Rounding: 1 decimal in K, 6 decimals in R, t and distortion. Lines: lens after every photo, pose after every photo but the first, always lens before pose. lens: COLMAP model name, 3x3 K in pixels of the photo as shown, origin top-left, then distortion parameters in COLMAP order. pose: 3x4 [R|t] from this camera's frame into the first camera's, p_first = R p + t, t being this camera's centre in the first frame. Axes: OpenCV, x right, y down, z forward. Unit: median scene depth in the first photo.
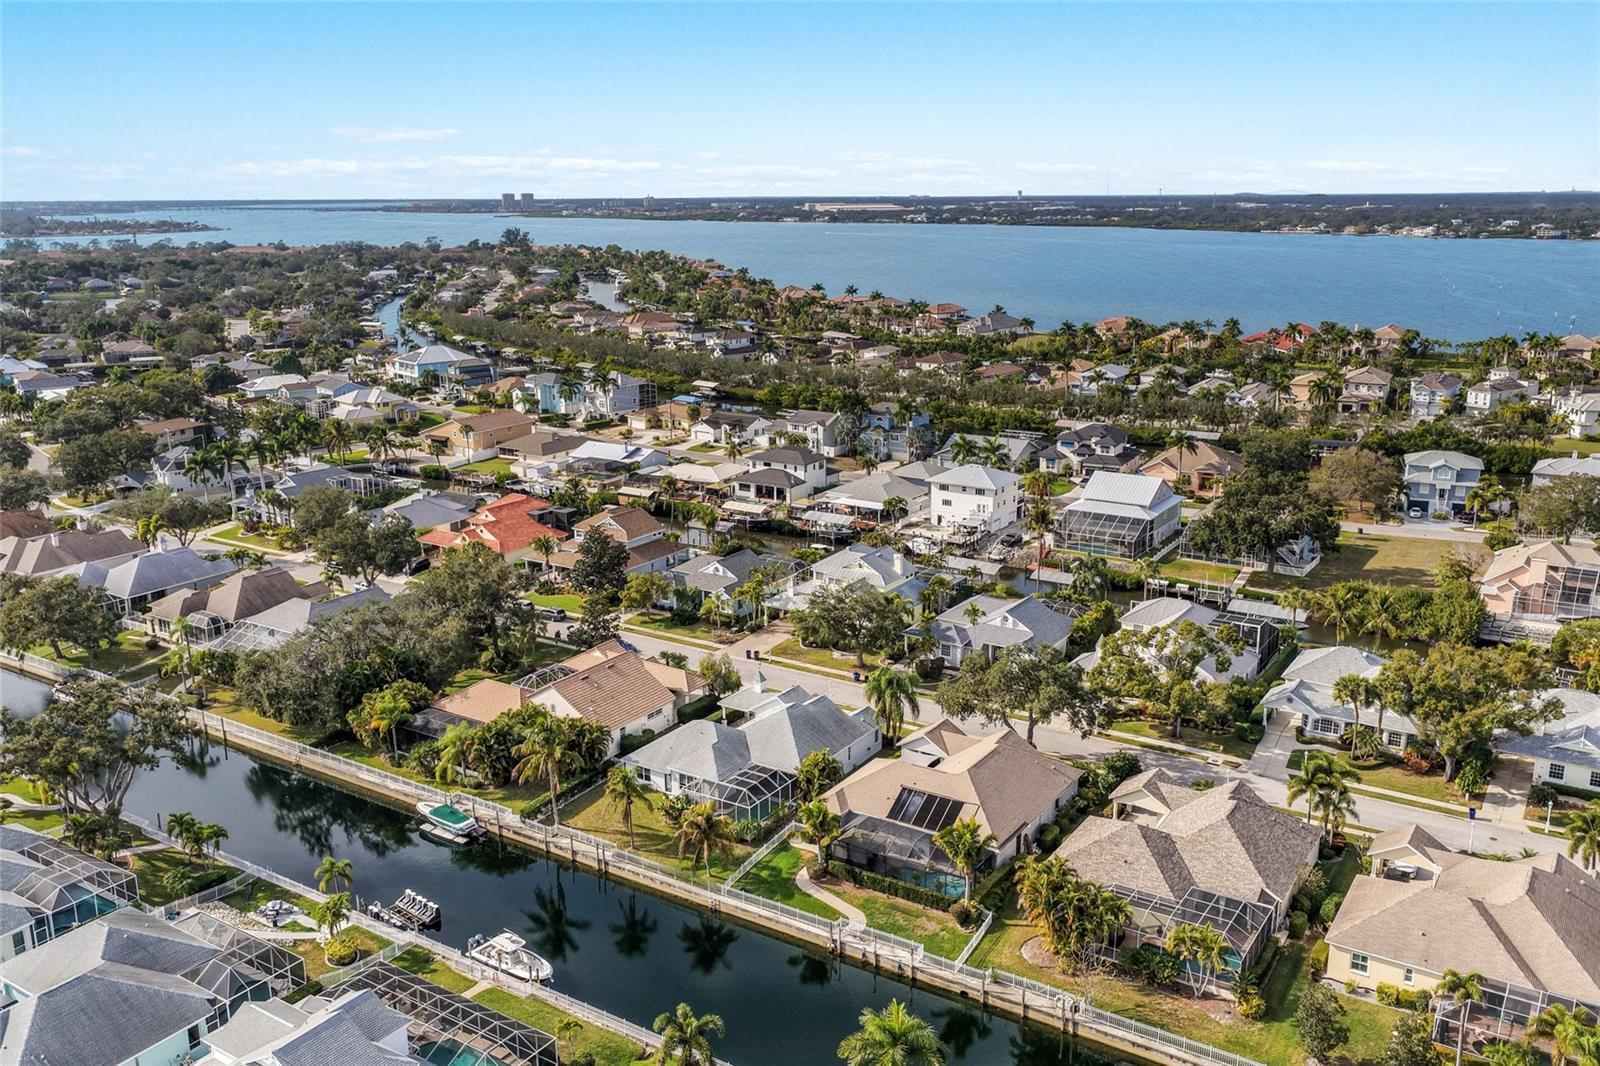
lens RADIAL K [[1305.5, 0, 800.0], [0, 1305.5, 533.0], [0, 0, 1]] dist [0.004952, 0.005997]
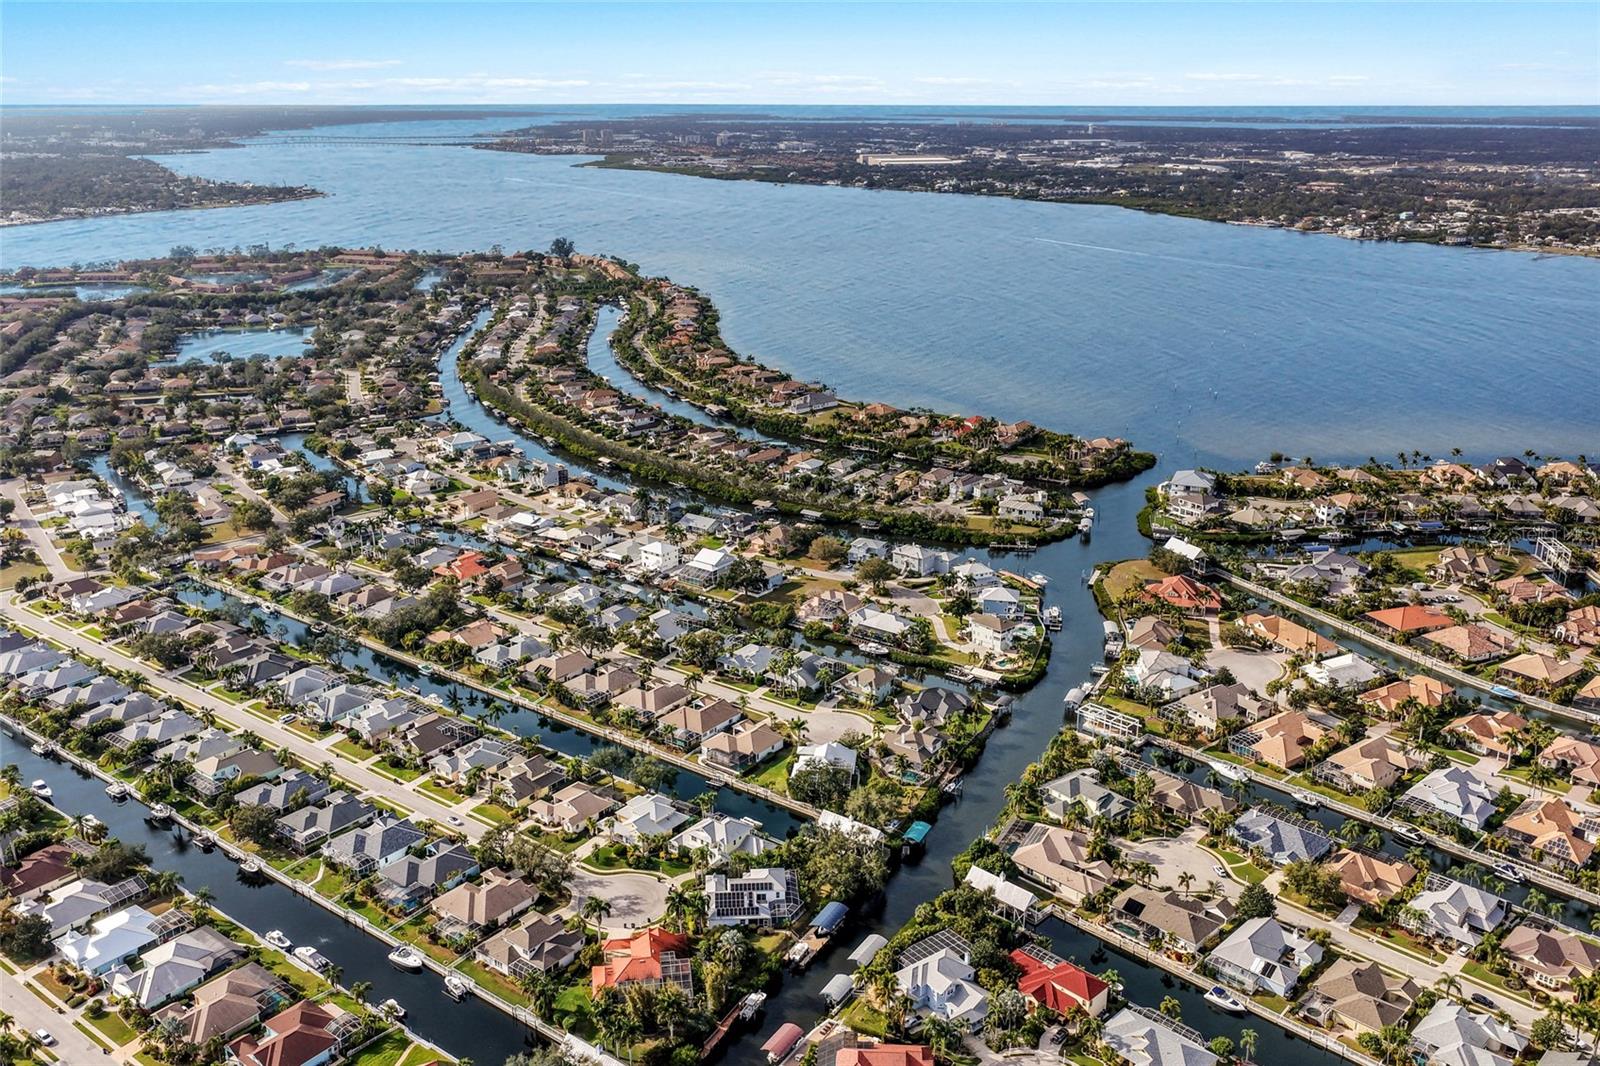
lens RADIAL K [[1346.3, 0, 800.0], [0, 1346.3, 533.0], [0, 0, 1]] dist [-0.004965, -0.001695]
pose [[0.997014, 0.027851, -0.072025, 0.866322], [-0.023082, 0.997538, 0.066222, -0.364578], [0.073692, -0.064362, 0.995202, -2.216726]]
